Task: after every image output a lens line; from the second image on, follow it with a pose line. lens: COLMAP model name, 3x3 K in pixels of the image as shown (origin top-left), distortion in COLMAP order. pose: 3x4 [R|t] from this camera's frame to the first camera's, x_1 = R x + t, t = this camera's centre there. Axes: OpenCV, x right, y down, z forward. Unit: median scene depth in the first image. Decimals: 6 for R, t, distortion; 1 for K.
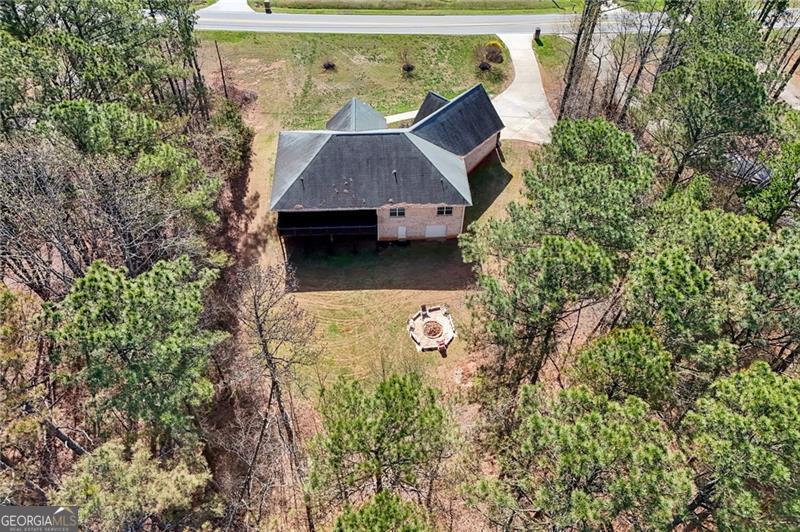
lens RADIAL K [[601.4, 0, 402.6], [0, 601.4, 263.0], [0, 0, 1]] dist [0.053144, -0.038710]
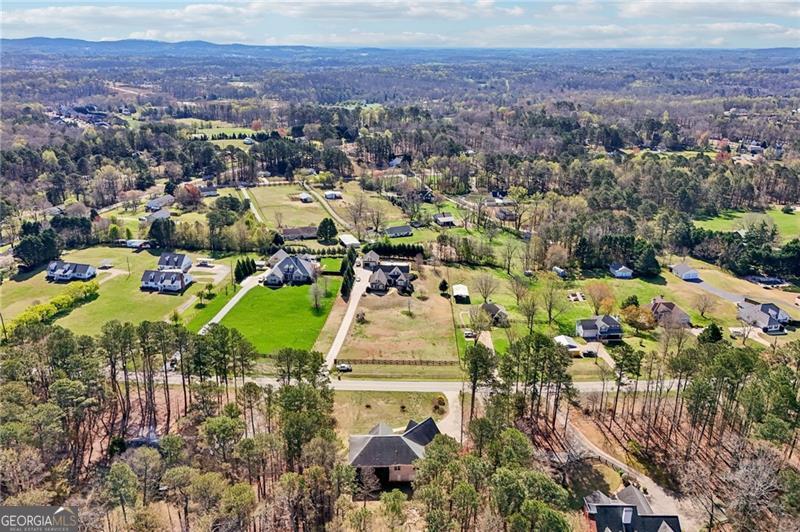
lens RADIAL K [[601.4, 0, 399.4], [0, 601.4, 259.3], [0, 0, 1]] dist [0.053144, -0.038710]
pose [[0.999917, 0.009362, -0.008848, 0.012172], [-0.012460, 0.877217, -0.479932, 0.302327], [0.003268, 0.480003, 0.877261, -1.368959]]
